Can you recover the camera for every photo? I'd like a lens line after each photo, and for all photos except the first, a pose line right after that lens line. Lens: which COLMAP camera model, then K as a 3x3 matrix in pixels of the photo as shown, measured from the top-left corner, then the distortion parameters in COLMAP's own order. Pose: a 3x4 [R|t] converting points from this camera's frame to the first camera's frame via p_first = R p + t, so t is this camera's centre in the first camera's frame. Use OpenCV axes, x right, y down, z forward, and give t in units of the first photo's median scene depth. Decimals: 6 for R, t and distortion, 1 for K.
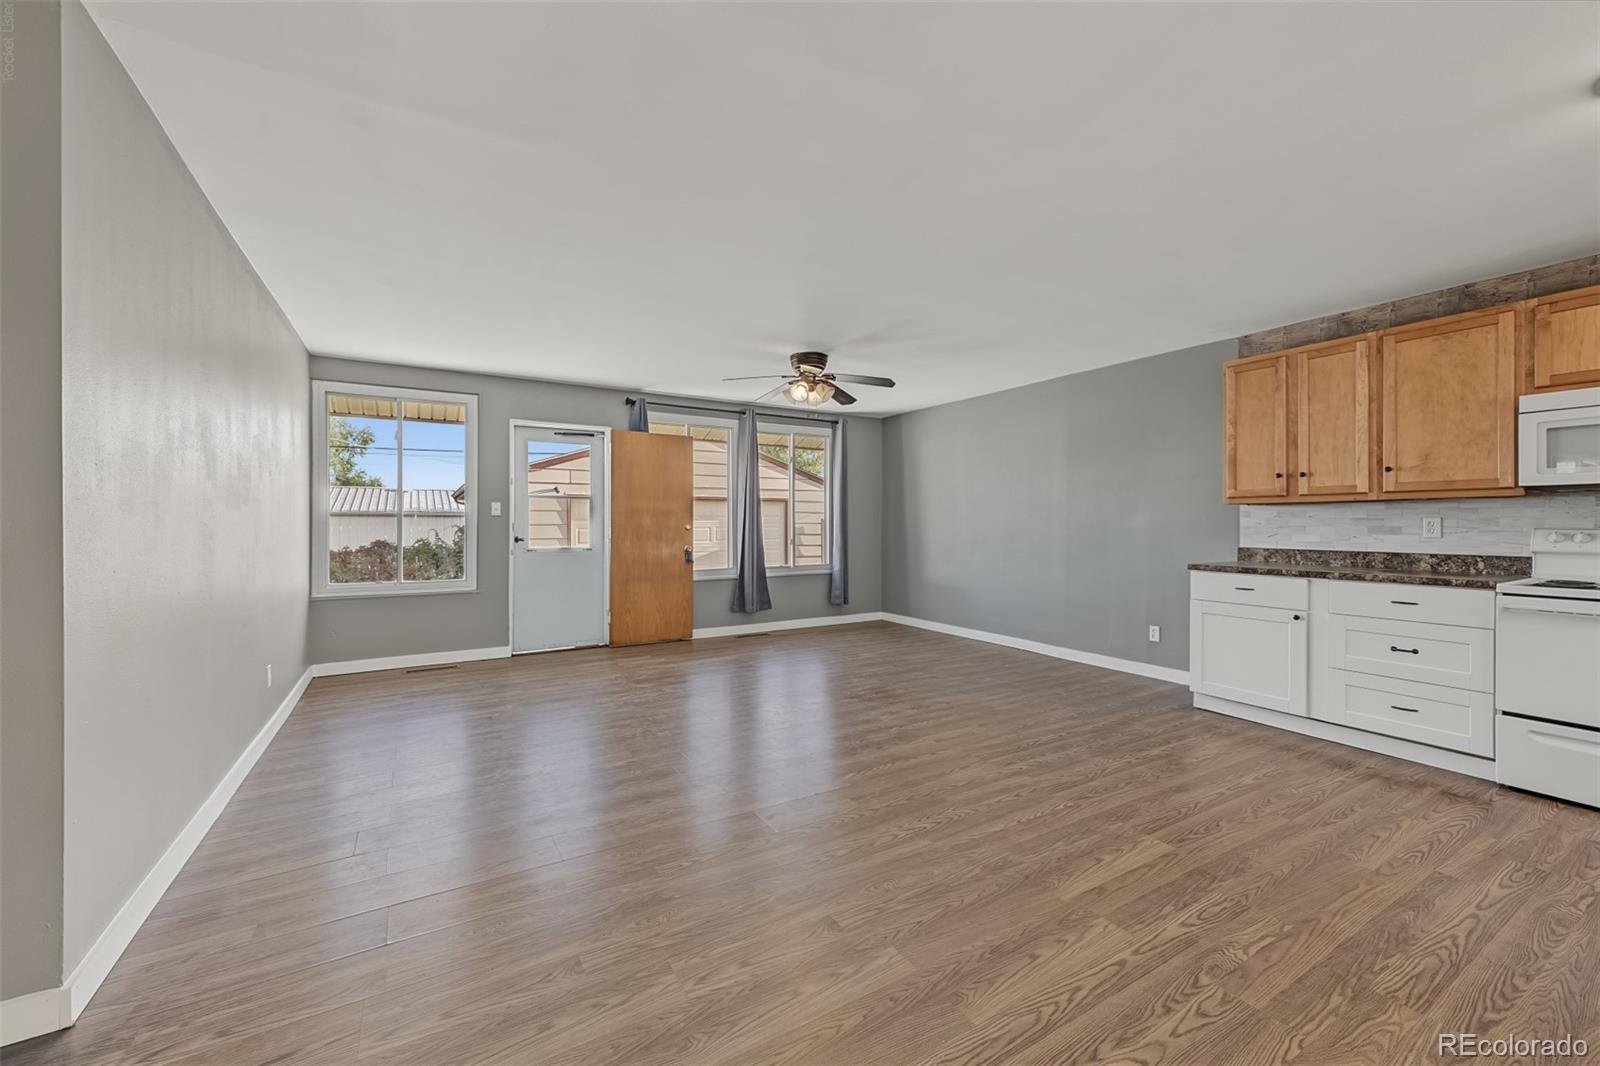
lens RADIAL K [[634.9, 0, 799.7], [0, 634.9, 524.5], [0, 0, 1]] dist [0.013906, -0.002880]
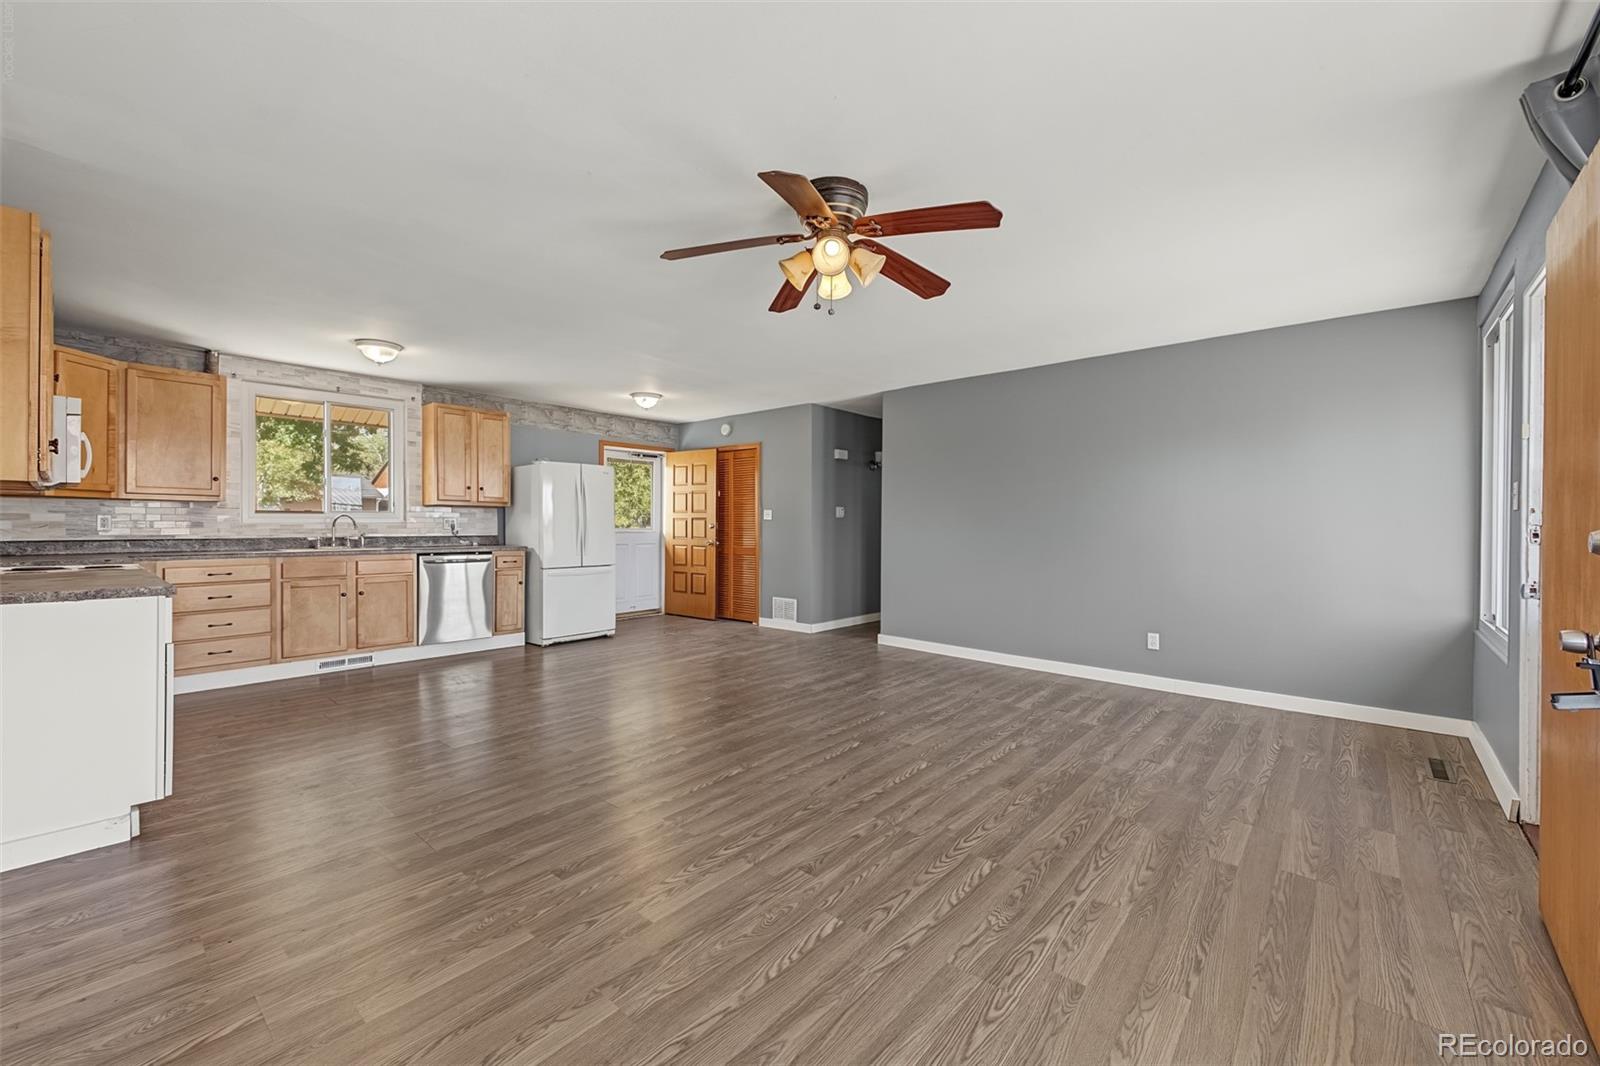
lens RADIAL K [[634.9, 0, 798.3], [0, 634.9, 528.2], [0, 0, 1]] dist [0.013906, -0.002880]
pose [[-0.952698, -0.004096, -0.303890, 0.266694], [-0.007263, 0.999930, 0.009290, -0.002868], [0.303831, 0.011057, -0.952662, 2.040333]]
